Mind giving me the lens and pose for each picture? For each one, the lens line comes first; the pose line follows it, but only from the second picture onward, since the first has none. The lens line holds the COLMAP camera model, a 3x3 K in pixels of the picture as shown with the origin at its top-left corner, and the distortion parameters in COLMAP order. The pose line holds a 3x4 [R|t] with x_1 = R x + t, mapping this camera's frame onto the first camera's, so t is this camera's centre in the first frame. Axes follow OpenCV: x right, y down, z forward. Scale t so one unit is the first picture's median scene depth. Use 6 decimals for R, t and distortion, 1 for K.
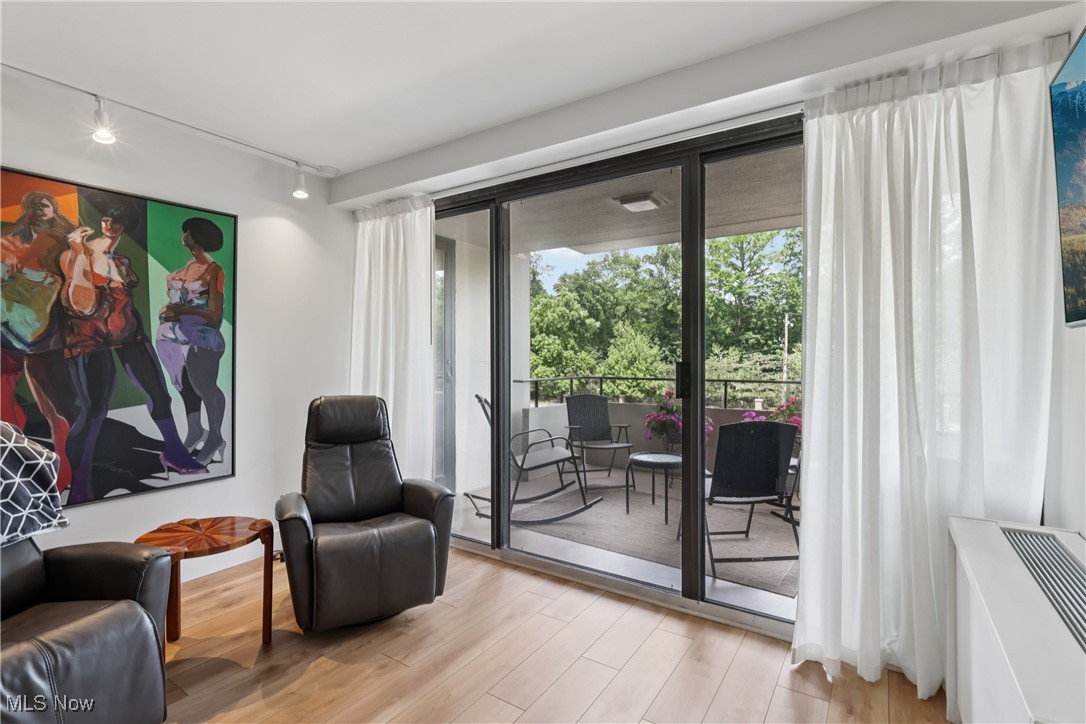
lens RADIAL K [[514.2, 0, 544.5], [0, 514.2, 357.9], [0, 0, 1]] dist [-0.001097, 0.000224]
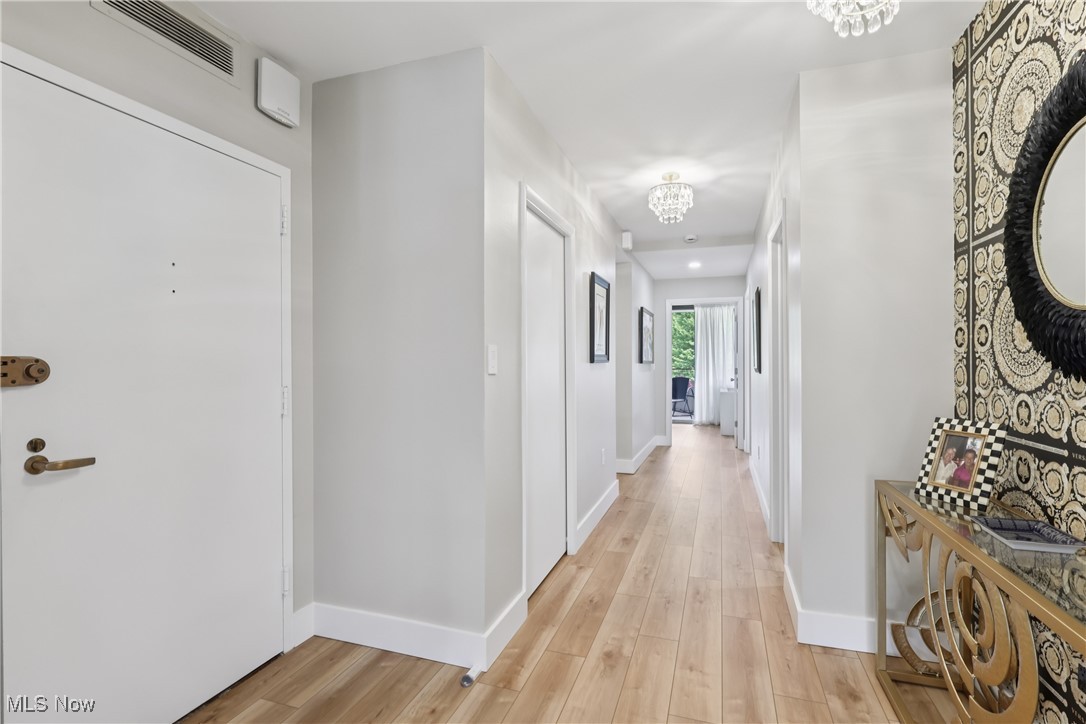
lens RADIAL K [[514.2, 0, 545.5], [0, 514.2, 362.2], [0, 0, 1]] dist [-0.001097, 0.000224]
pose [[0.966961, -0.003155, 0.254907, -1.964629], [0.002256, 0.999990, 0.003818, 0.018860], [-0.254916, -0.003117, 0.966958, -3.121042]]
